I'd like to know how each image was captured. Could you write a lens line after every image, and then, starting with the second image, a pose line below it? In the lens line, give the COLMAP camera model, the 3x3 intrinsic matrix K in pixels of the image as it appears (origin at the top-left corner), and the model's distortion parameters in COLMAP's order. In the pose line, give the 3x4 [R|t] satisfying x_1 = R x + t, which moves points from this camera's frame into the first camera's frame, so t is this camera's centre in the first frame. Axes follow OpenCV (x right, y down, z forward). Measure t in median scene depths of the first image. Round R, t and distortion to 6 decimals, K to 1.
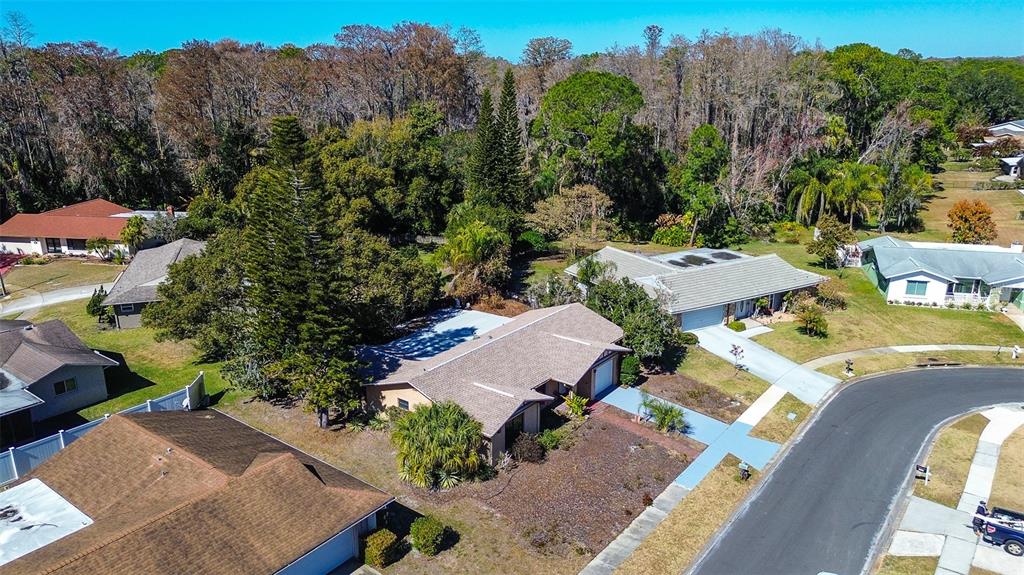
lens RADIAL K [[723.2, 0, 512.0], [0, 723.2, 287.5], [0, 0, 1]] dist [0.080641, -0.042790]
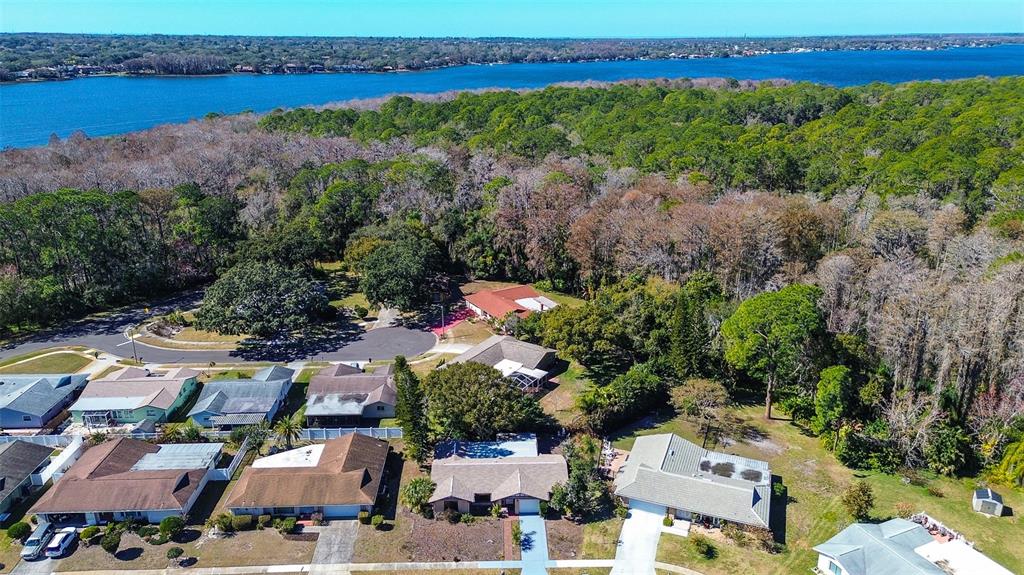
lens RADIAL K [[723.2, 0, 512.0], [0, 723.2, 287.5], [0, 0, 1]] dist [0.080641, -0.042790]
pose [[0.628582, 0.247694, -0.737247, 1.353591], [-0.225893, 0.965210, 0.131686, -0.667278], [0.744216, 0.083763, 0.662666, -0.354130]]
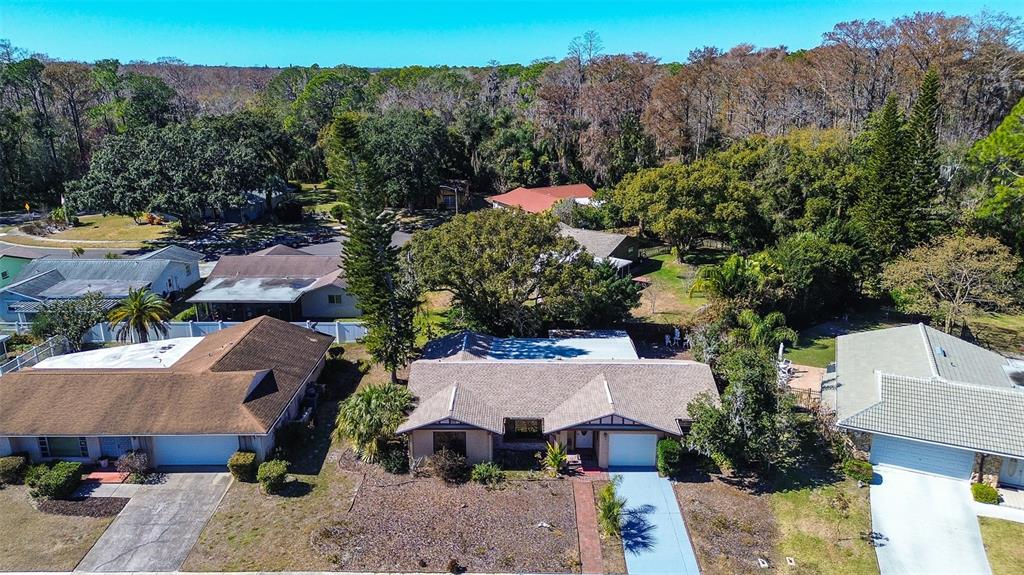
lens RADIAL K [[723.2, 0, 512.0], [0, 723.2, 287.5], [0, 0, 1]] dist [0.080641, -0.042790]
pose [[0.595119, 0.218957, -0.773235, 0.630530], [-0.229655, 0.968380, 0.097462, -0.101278], [0.770125, 0.119576, 0.626585, 0.352514]]
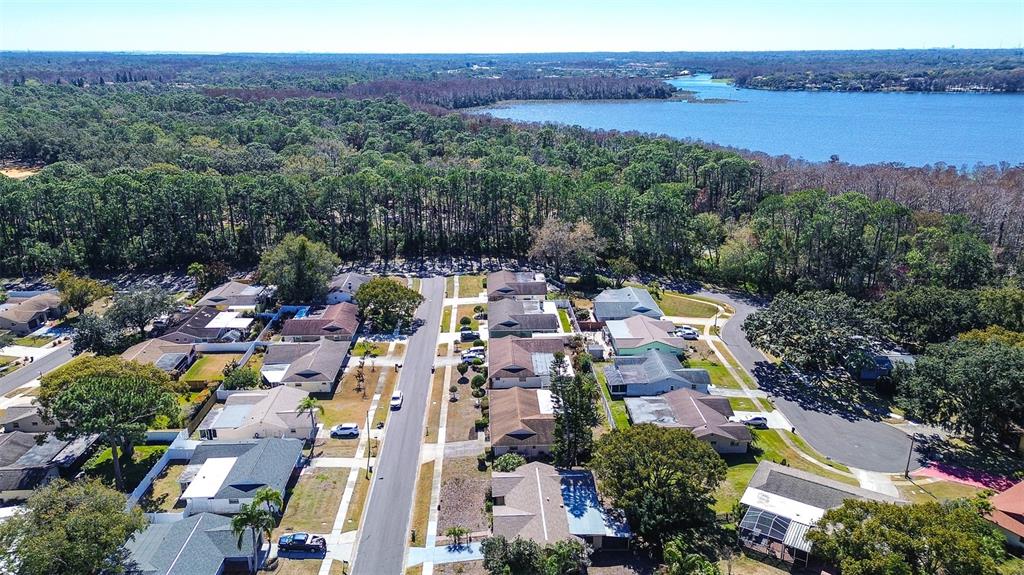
lens RADIAL K [[723.2, 0, 512.0], [0, 723.2, 287.5], [0, 0, 1]] dist [0.080641, -0.042790]
pose [[-0.767273, 0.190768, -0.612291, 1.092087], [-0.196964, 0.838496, 0.508065, -1.327763], [0.610326, 0.510424, -0.605780, 1.775481]]
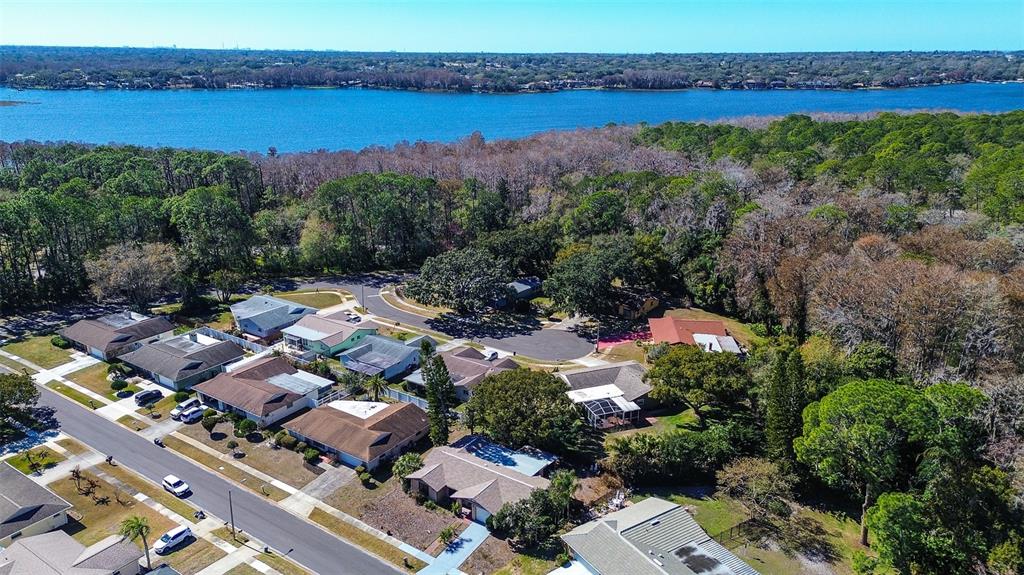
lens RADIAL K [[723.2, 0, 512.0], [0, 723.2, 287.5], [0, 0, 1]] dist [0.080641, -0.042790]
pose [[0.052344, 0.302394, -0.951745, 1.747568], [-0.299646, 0.913892, 0.273887, -0.958866], [0.952613, 0.270850, 0.138448, 0.629999]]
